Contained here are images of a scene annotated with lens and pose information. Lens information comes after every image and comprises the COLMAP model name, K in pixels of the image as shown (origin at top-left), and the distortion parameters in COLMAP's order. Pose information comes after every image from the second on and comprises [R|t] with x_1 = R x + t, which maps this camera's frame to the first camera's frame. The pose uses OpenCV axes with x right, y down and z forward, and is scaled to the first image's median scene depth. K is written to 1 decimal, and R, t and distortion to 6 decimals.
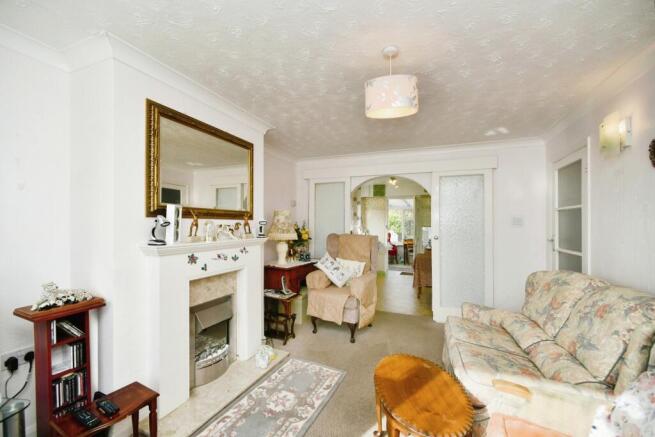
lens RADIAL K [[262.7, 0, 327.3], [0, 262.7, 224.3], [0, 0, 1]] dist [-0.001056, -0.000006]
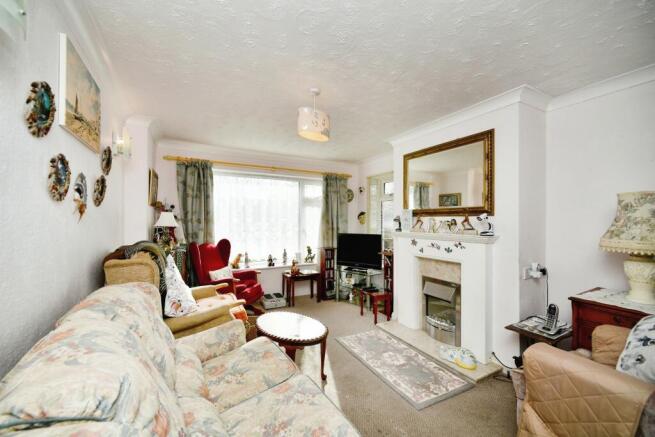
lens RADIAL K [[262.7, 0, 326.6], [0, 262.7, 218.6], [0, 0, 1]] dist [-0.001056, -0.000006]
pose [[-0.610200, -0.011777, -0.792160, 0.859027], [-0.006286, 0.999930, -0.010024, 0.006273], [0.792222, -0.001138, -0.610232, 1.250297]]
